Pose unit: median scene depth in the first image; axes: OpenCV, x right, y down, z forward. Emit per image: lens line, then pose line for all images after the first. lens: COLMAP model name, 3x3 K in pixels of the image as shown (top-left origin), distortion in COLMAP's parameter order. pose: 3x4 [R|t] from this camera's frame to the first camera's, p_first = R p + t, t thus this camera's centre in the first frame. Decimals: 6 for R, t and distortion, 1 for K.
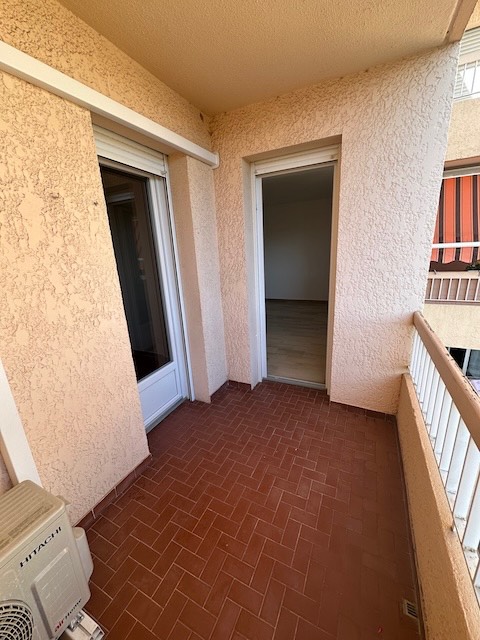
lens RADIAL K [[254.7, 0, 239.6], [0, 254.7, 318.5], [0, 0, 1]] dist [0.012285, 0.001194]
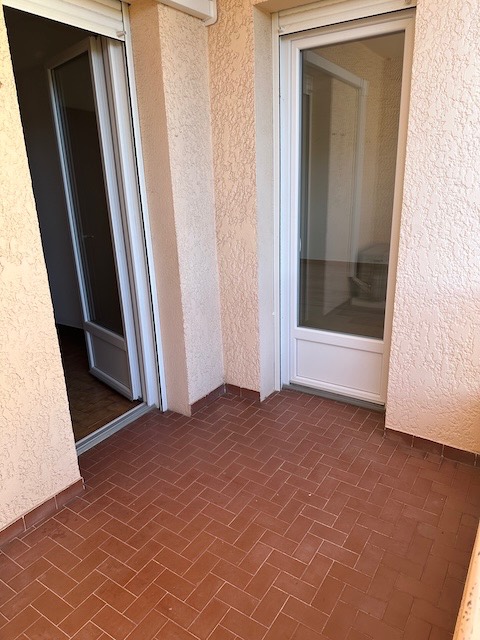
lens RADIAL K [[449.3, 0, 243.0], [0, 449.3, 318.2], [0, 0, 1]] dist [0.055162, -0.040222]
pose [[0.992585, 0.056030, -0.107867, 0.149346], [-0.050900, 0.997464, 0.049739, 0.040330], [0.110380, -0.043879, 0.992920, -0.081773]]
